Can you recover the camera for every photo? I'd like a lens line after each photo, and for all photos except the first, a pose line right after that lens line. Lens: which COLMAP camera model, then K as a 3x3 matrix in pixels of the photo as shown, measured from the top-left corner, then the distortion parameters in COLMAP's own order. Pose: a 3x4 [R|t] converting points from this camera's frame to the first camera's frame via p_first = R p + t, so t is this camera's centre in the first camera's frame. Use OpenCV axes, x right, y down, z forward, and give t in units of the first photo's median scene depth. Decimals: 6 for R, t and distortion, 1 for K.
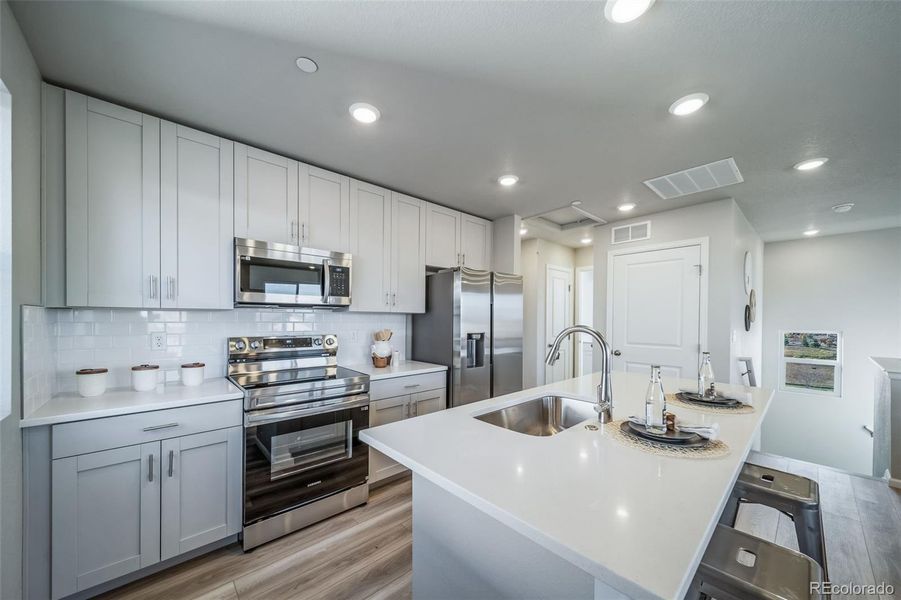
lens RADIAL K [[333.8, 0, 455.6], [0, 333.8, 320.2], [0, 0, 1]] dist [0.002351, 0.000083]
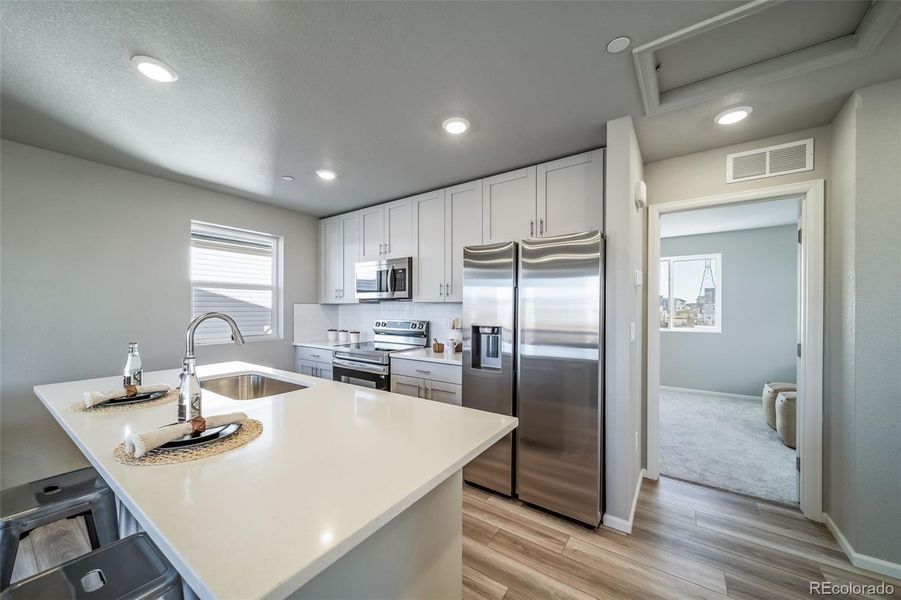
lens RADIAL K [[330.6, 0, 421.5], [0, 330.6, 309.1], [0, 0, 1]] dist [0.009693, -0.000052]
pose [[0.180032, 0.001601, -0.983660, 0.929723], [-0.005471, 0.999985, 0.000626, -0.001861], [0.983646, 0.005269, 0.180038, 0.824086]]
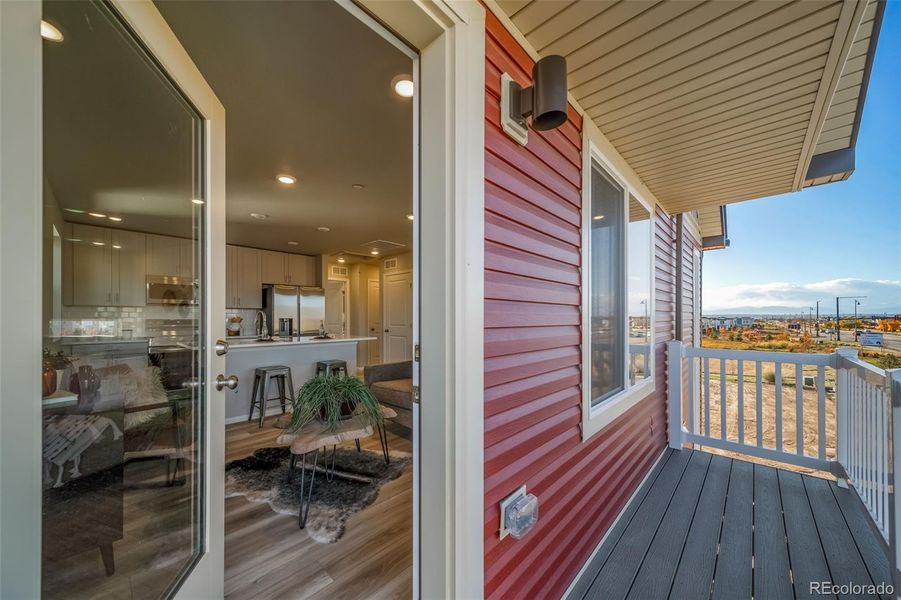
lens RADIAL K [[331.0, 0, 445.5], [0, 331.0, 315.9], [0, 0, 1]] dist [0.015350, -0.000017]
pose [[0.998641, -0.004144, 0.051947, 1.033795], [0.004696, 0.999934, -0.010507, 0.055852], [-0.051900, 0.010737, 0.998595, -1.143079]]
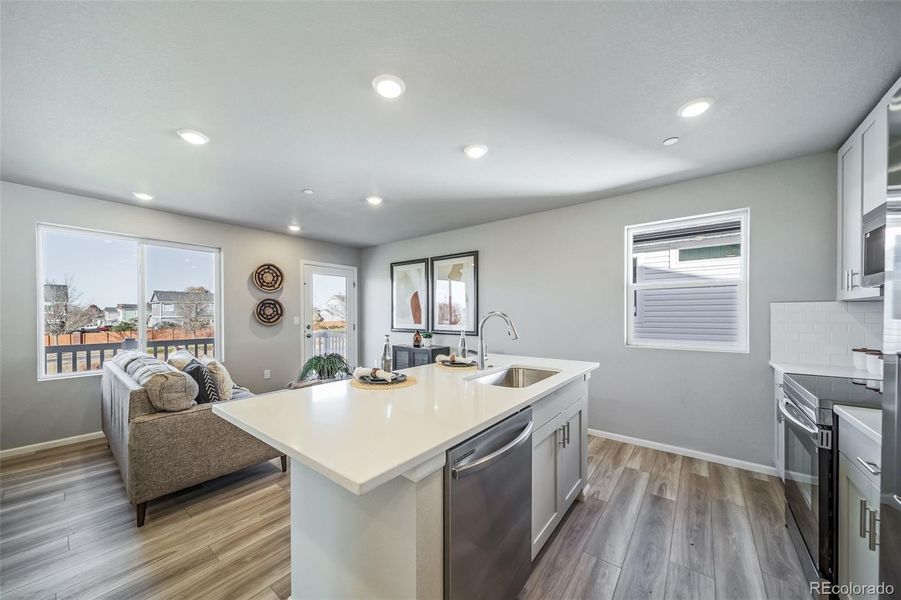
lens RADIAL K [[326.7, 0, 453.9], [0, 326.7, 316.0], [0, 0, 1]] dist [-0.010115, -0.000037]
pose [[-0.986633, -0.001342, -0.162951, 0.413591], [-0.003020, 0.999945, 0.010046, 0.012219], [0.162929, 0.010404, -0.986583, 1.376051]]
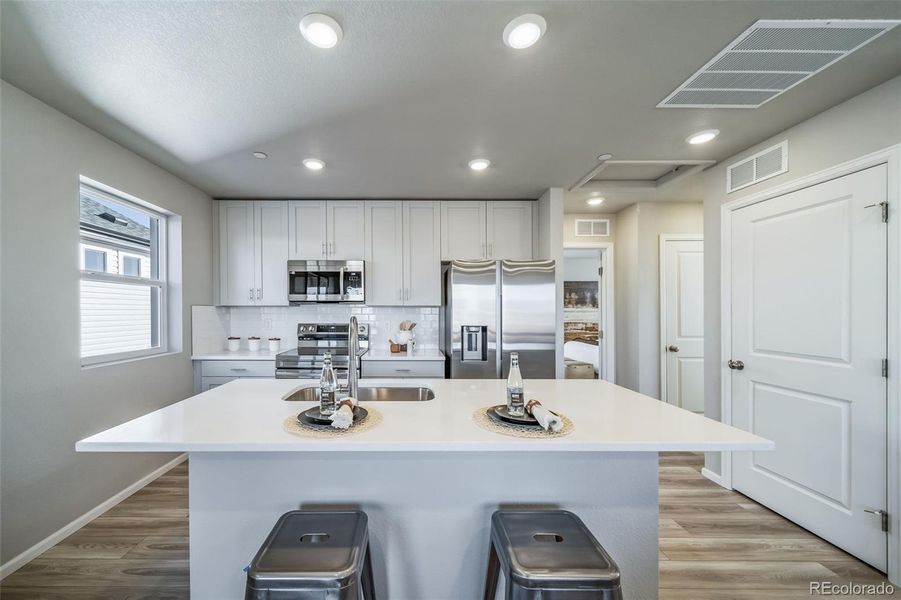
lens RADIAL K [[347.6, 0, 410.2], [0, 347.6, 313.4], [0, 0, 1]] dist [-0.002267, -0.000259]
pose [[0.725357, 0.000142, -0.688373, 0.727433], [-0.001665, 0.999997, -0.001549, 0.005254], [0.688371, 0.002270, 0.725356, 0.160956]]
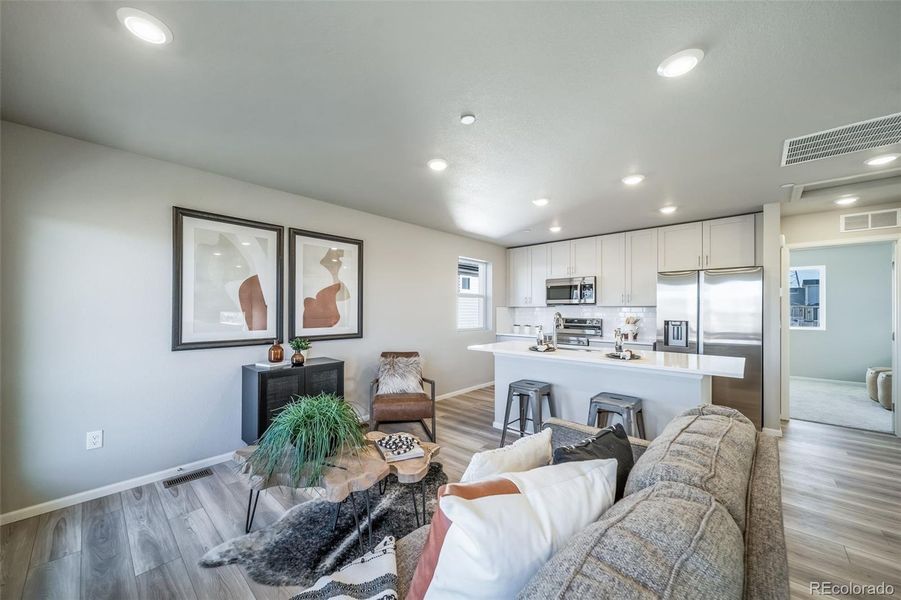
lens RADIAL K [[321.0, 0, 430.6], [0, 321.0, 309.8], [0, 0, 1]] dist [0.002526, 0.000315]
pose [[0.048140, -0.003305, -0.998835, 1.496867], [-0.007437, 0.999966, -0.003667, 0.007452], [0.998813, 0.007605, 0.048113, -0.035855]]
